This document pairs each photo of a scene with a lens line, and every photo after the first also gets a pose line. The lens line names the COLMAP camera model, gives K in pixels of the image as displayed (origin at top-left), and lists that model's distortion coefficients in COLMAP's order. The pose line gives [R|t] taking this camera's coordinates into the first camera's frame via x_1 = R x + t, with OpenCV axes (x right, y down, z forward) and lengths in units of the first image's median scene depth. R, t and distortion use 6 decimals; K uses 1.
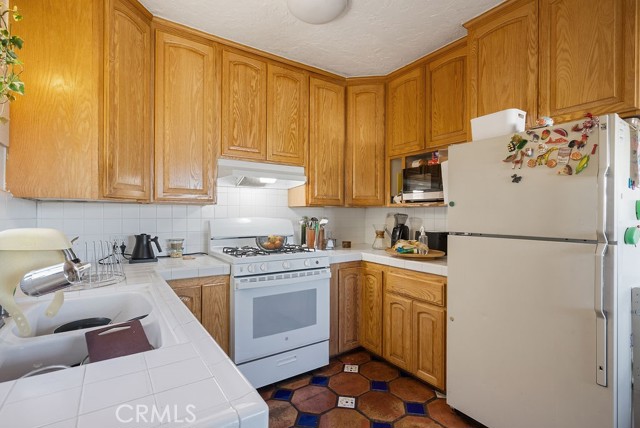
lens RADIAL K [[306.8, 0, 320.3], [0, 306.8, 214.7], [0, 0, 1]] dist [-0.013397, 0.002128]
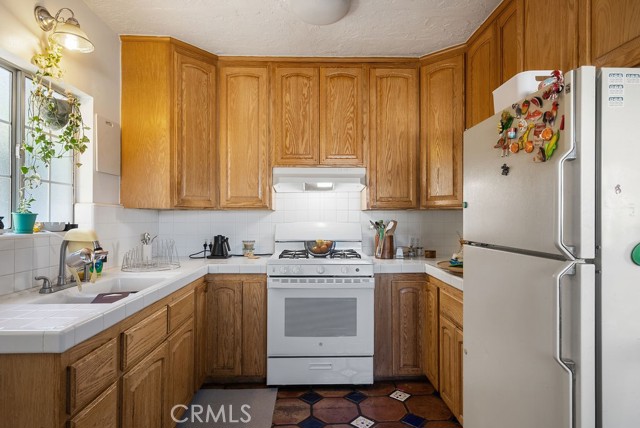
lens RADIAL K [[361.2, 0, 318.3], [0, 361.2, 215.2], [0, 0, 1]] dist [-0.011713, 0.002759]
pose [[0.836610, -0.008914, -0.547726, 0.517929], [0.004139, 0.999942, -0.009952, -0.000833], [0.547783, 0.006059, 0.836599, 0.015558]]
